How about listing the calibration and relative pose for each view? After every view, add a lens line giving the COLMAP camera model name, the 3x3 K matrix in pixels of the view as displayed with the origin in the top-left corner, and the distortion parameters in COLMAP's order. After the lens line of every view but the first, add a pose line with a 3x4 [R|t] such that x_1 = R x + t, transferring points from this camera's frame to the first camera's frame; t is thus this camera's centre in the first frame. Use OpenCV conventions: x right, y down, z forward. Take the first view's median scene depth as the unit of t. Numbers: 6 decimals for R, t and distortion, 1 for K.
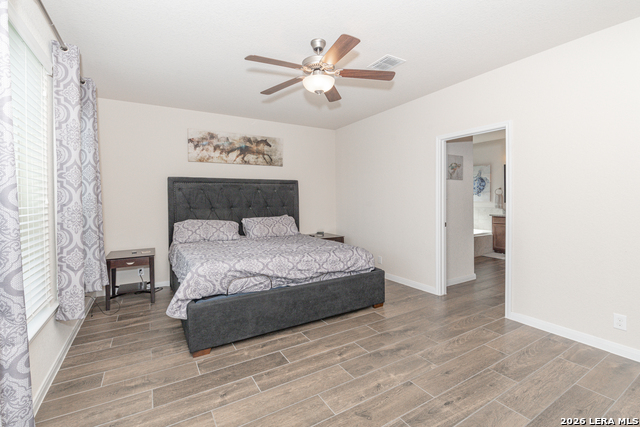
lens RADIAL K [[285.8, 0, 310.4], [0, 285.8, 201.7], [0, 0, 1]] dist [-0.003347, -0.001878]
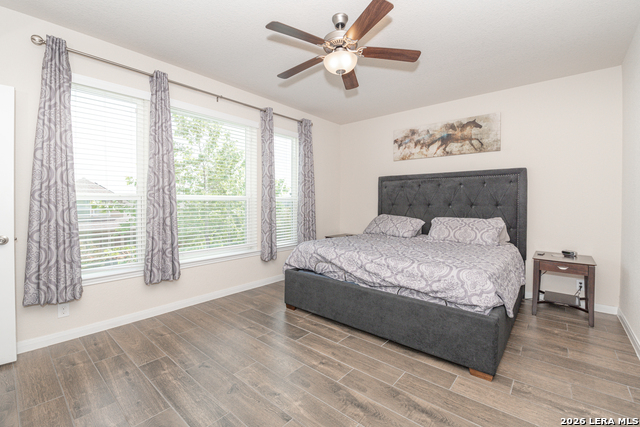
lens RADIAL K [[285.8, 0, 312.2], [0, 285.8, 203.6], [0, 0, 1]] dist [-0.003347, -0.001878]
pose [[0.310678, 0.018287, -0.950339, 0.510732], [-0.018954, 0.999735, 0.013041, 0.012092], [0.950326, 0.013961, 0.310943, 0.371997]]
